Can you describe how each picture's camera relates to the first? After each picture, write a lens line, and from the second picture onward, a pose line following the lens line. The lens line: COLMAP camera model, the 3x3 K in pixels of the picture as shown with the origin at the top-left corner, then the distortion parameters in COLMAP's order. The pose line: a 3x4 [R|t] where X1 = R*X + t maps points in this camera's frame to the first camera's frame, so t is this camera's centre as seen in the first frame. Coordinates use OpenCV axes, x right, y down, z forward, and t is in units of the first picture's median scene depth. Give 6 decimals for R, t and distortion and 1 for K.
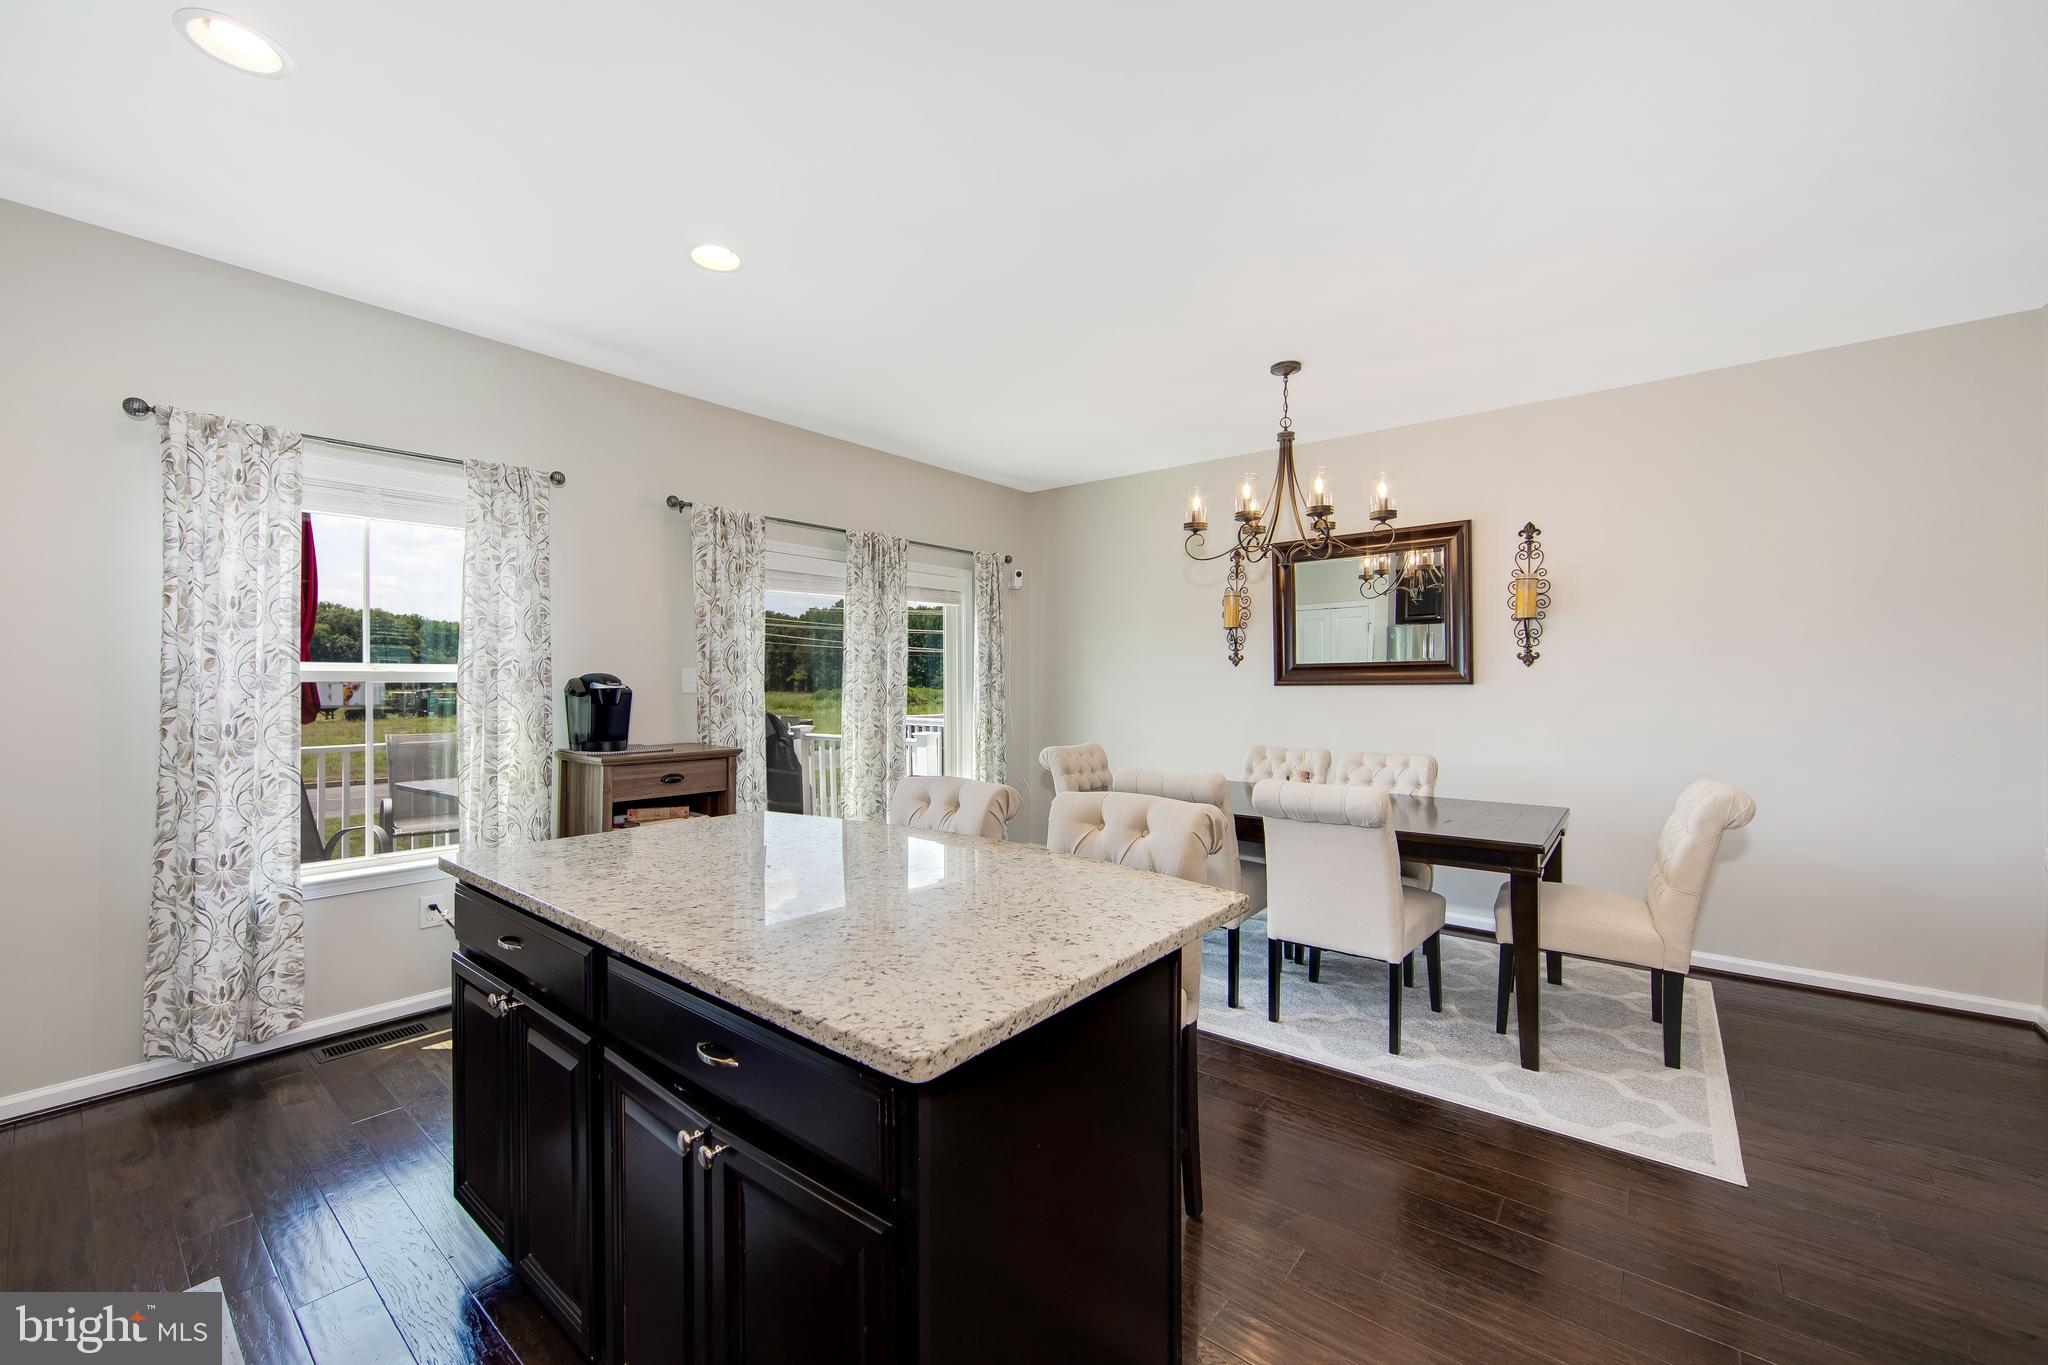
lens RADIAL K [[809.8, 0, 1015.0], [0, 809.8, 682.4], [0, 0, 1]] dist [-0.005534, -0.000177]
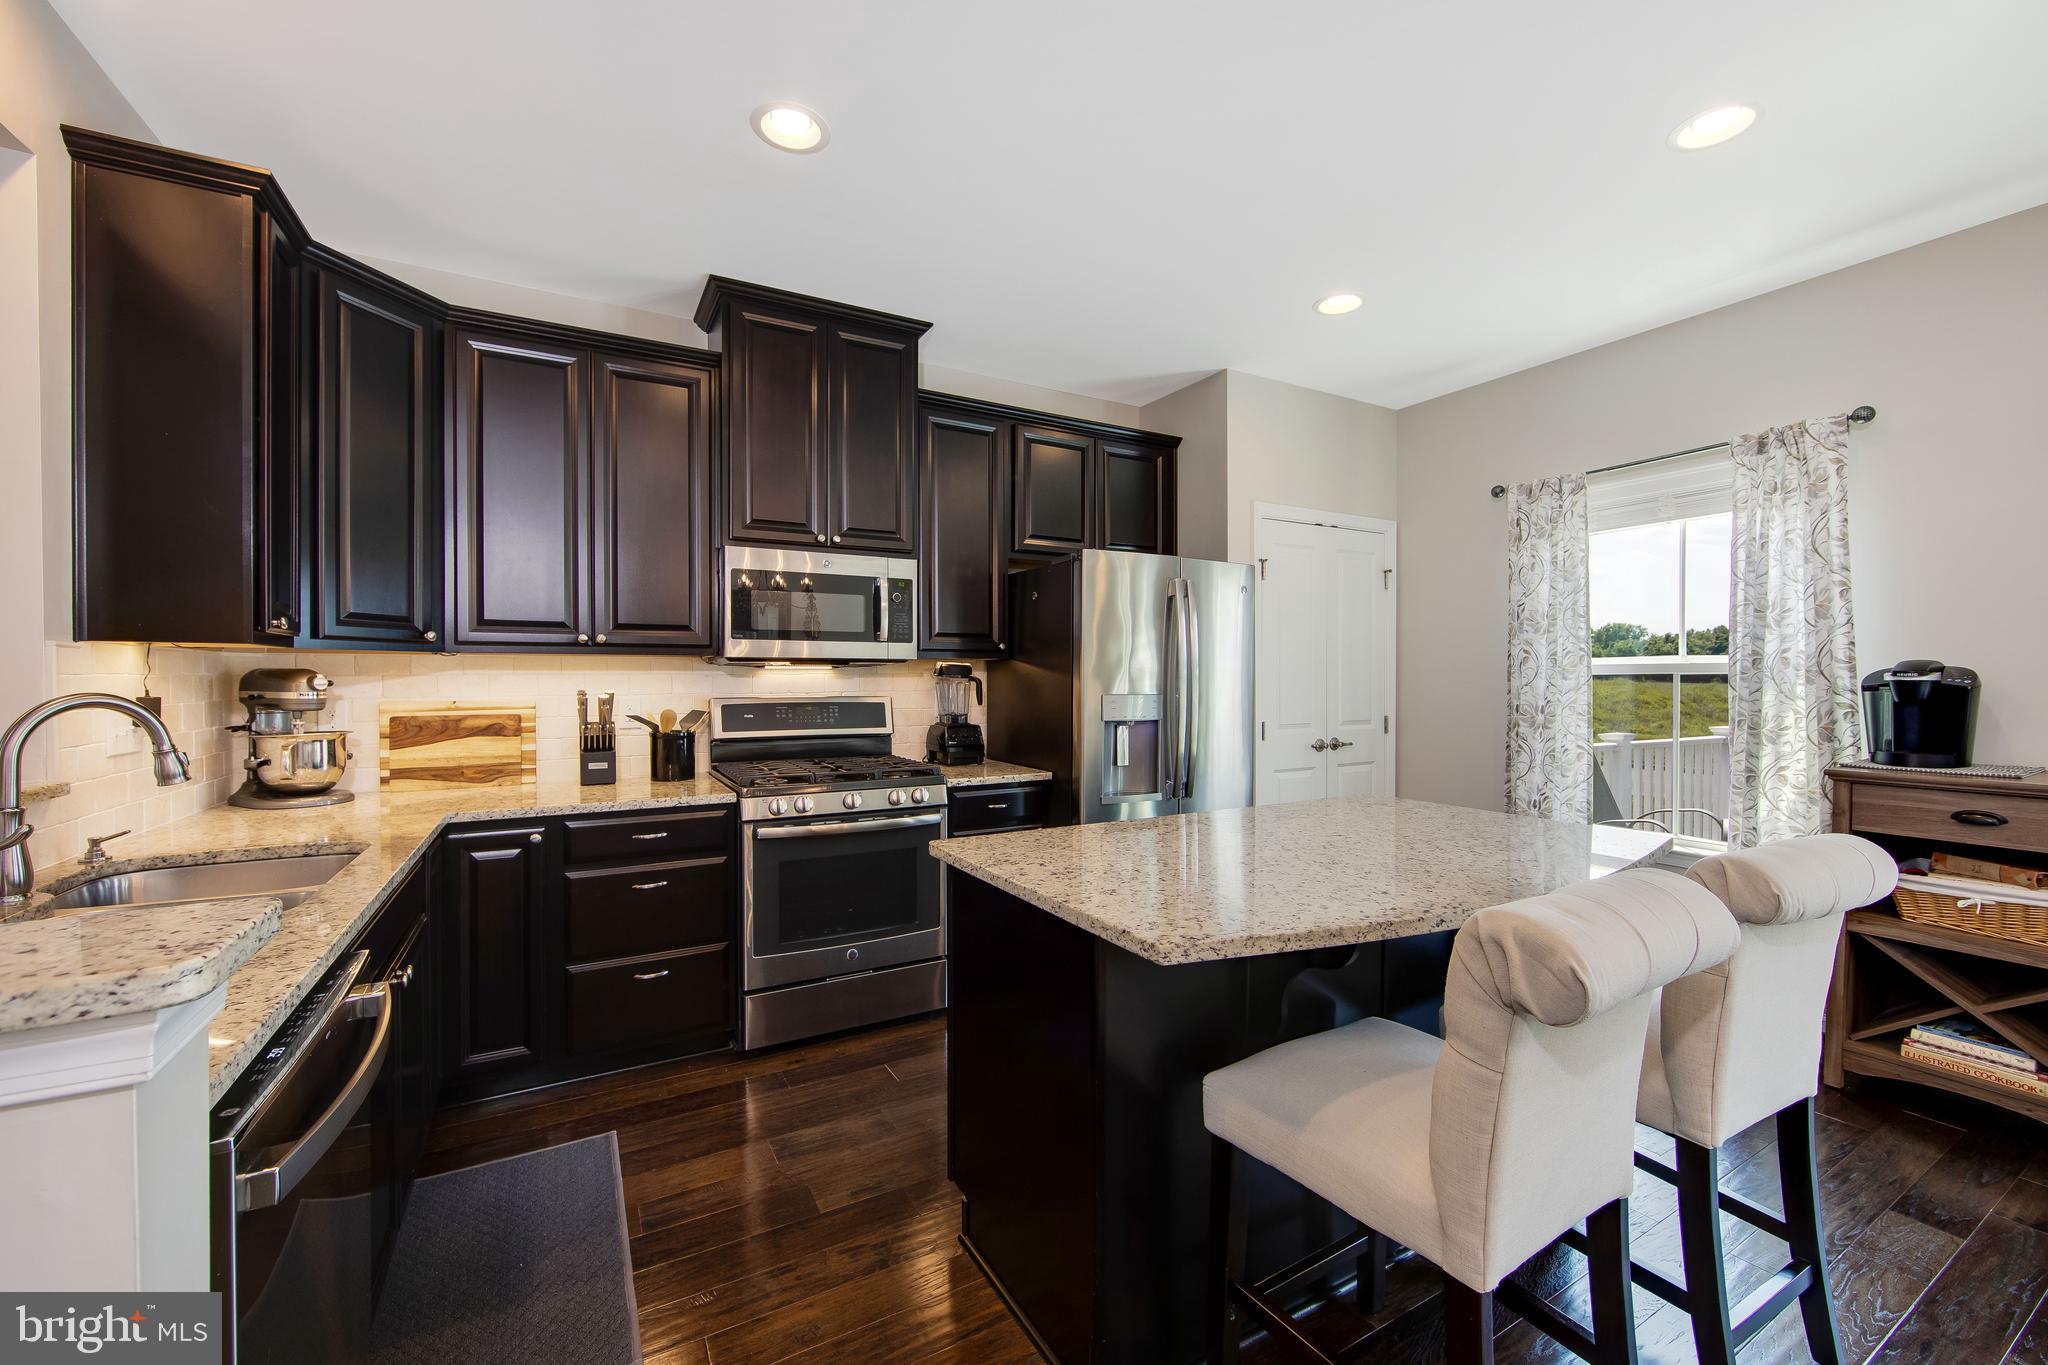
lens RADIAL K [[815.9, 0, 1016.5], [0, 815.9, 682.7], [0, 0, 1]] dist [-0.004029, 0.000158]
pose [[-0.363171, 0.008260, -0.931686, 0.447608], [0.003158, 0.999966, 0.007634, 0.000872], [0.931717, -0.000170, -0.363185, 0.482774]]
